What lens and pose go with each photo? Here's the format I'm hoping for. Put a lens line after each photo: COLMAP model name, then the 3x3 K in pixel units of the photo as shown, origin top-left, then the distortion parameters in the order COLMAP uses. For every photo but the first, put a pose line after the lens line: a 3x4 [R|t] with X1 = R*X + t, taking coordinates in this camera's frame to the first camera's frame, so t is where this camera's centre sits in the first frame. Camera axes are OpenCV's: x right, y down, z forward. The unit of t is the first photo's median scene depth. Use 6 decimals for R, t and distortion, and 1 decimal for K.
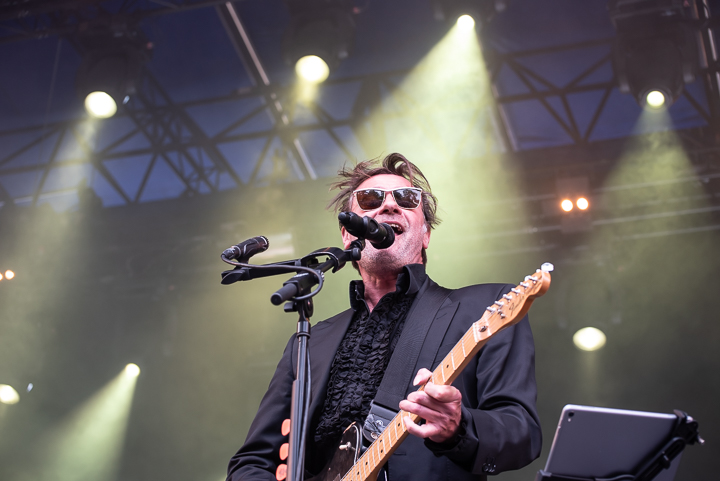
lens RADIAL K [[1507.8, 0, 360.0], [0, 1507.8, 240.5], [0, 0, 1]] dist [-0.185146, -0.272758]
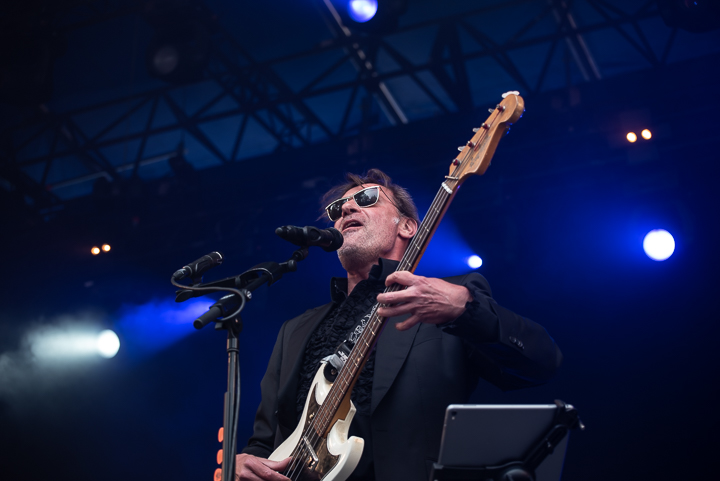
lens RADIAL K [[1507.8, 0, 360.0], [0, 1507.8, 240.5], [0, 0, 1]] dist [-0.185146, -0.272758]
pose [[0.991642, -0.082577, -0.099133, 0.154308], [0.087636, 0.995005, 0.047798, -0.056647], [0.094691, -0.056086, 0.993926, -0.087451]]
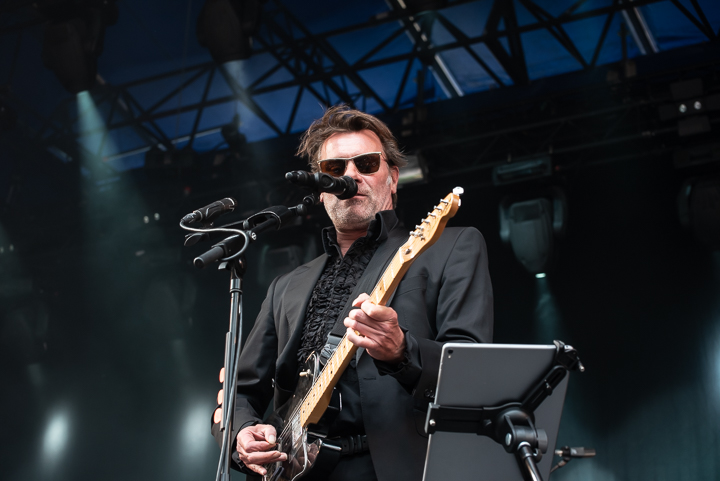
lens RADIAL K [[1507.8, 0, 360.0], [0, 1507.8, 240.5], [0, 0, 1]] dist [-0.185146, -0.272758]
pose [[0.986645, -0.073828, -0.145193, 0.193776], [0.082654, 0.995020, 0.055713, -0.026072], [0.140357, -0.066970, 0.987833, -0.078874]]
